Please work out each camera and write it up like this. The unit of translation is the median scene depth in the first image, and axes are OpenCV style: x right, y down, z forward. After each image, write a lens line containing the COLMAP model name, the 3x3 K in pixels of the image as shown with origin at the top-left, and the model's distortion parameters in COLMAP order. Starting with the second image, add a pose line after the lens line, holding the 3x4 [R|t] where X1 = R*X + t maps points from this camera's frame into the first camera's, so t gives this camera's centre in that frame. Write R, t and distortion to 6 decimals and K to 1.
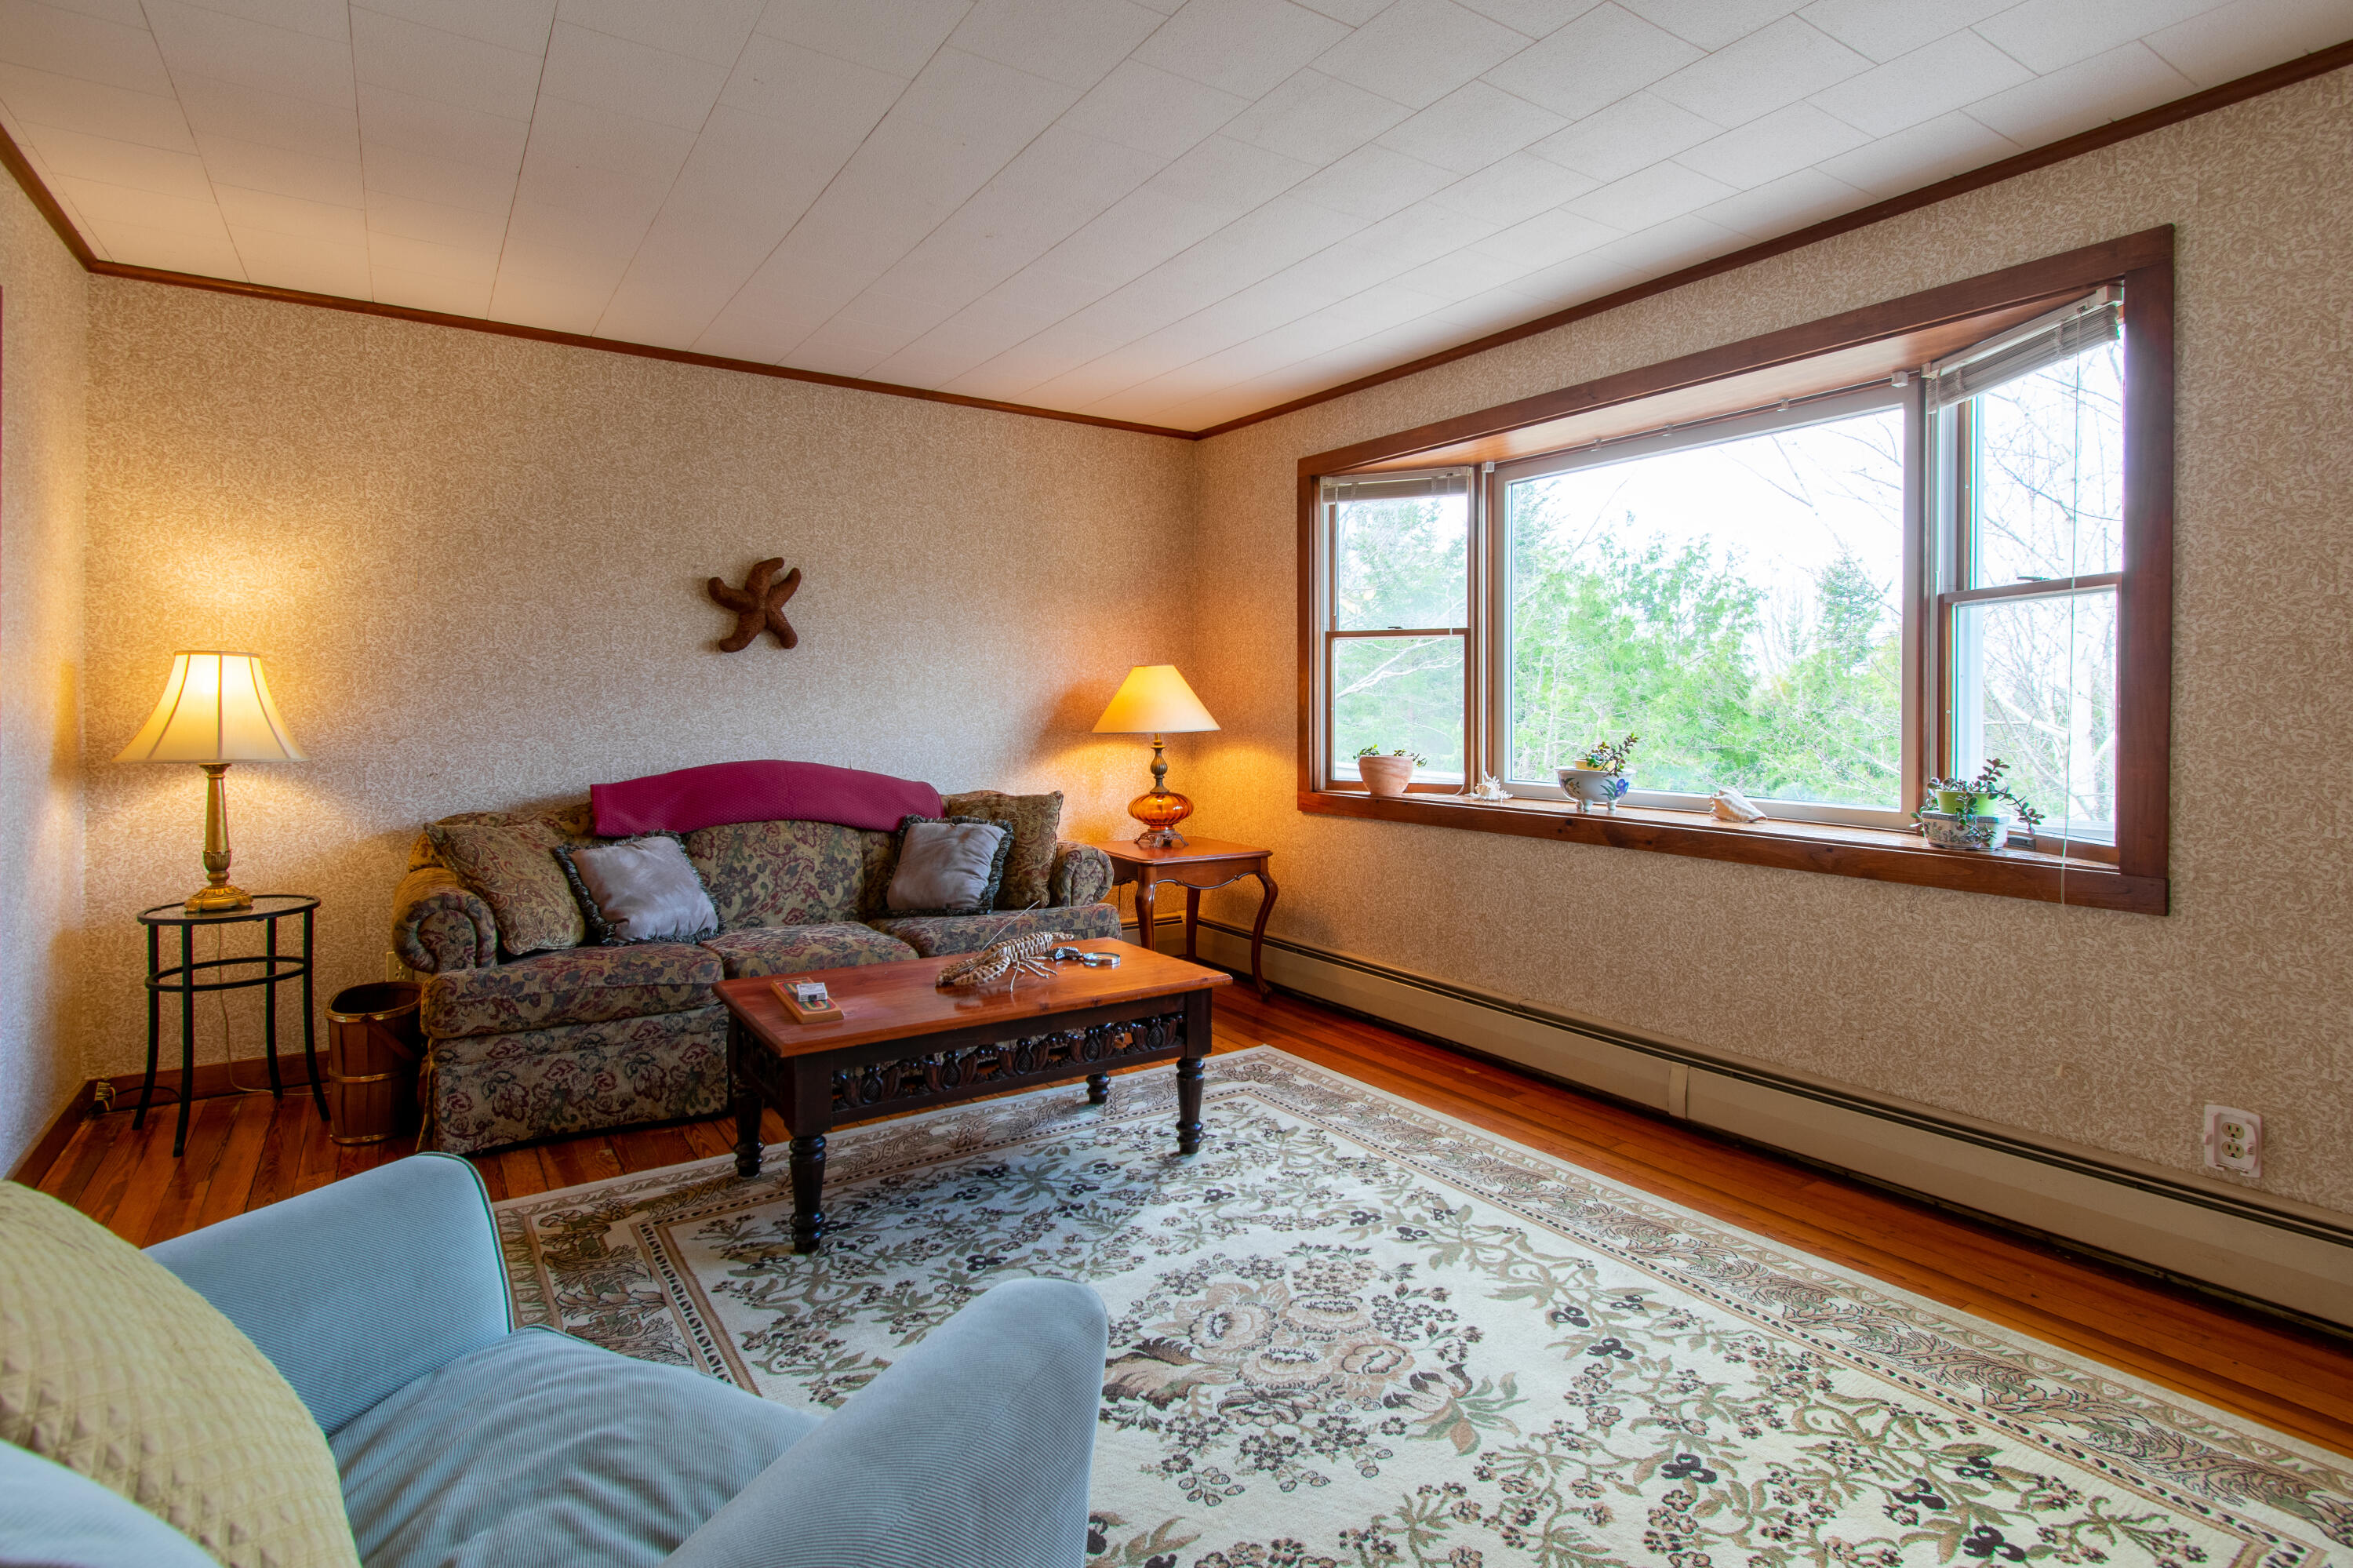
lens RADIAL K [[1166.0, 0, 1205.8], [0, 1166.0, 711.0], [0, 0, 1]] dist [0.000115, -0.000685]
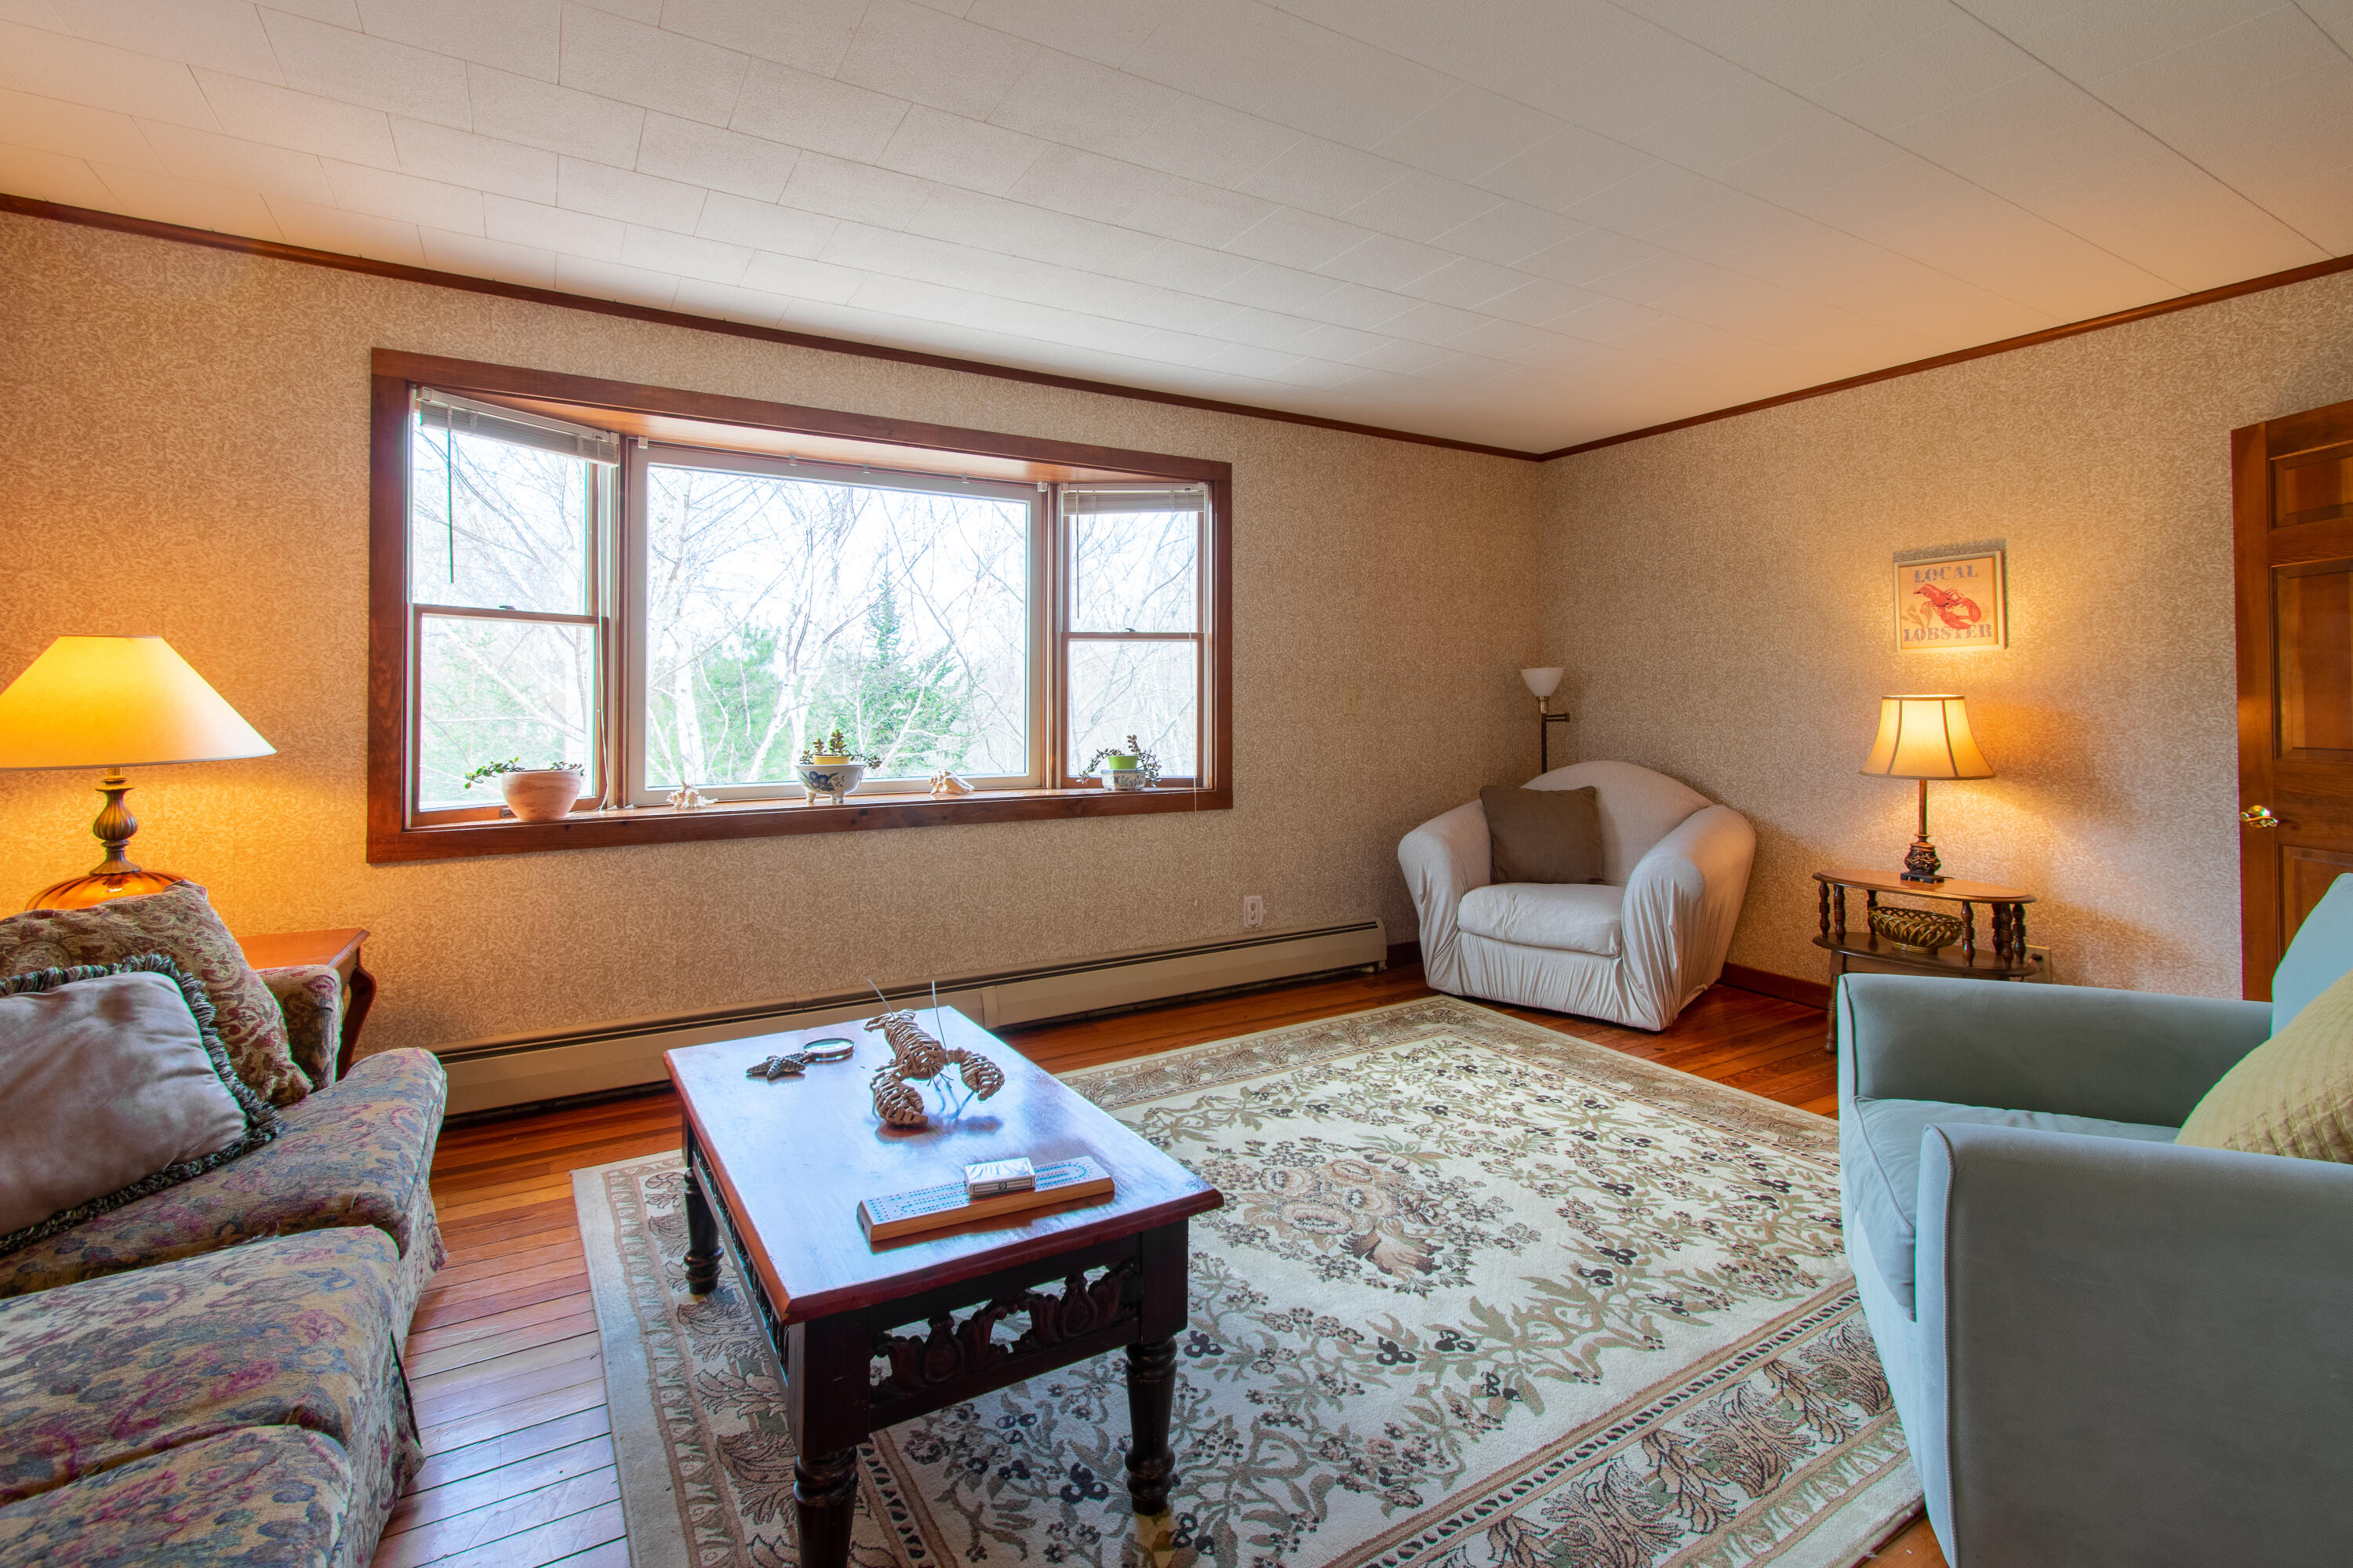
lens RADIAL K [[1082.3, 0, 1156.0], [0, 1082.3, 687.3], [0, 0, 1]] dist [0.003658, 0.000001]
pose [[0.072788, 0.008165, 0.997314, -1.048684], [0.006864, 0.999939, -0.008688, -0.016812], [-0.997324, 0.007478, 0.072728, 1.007508]]
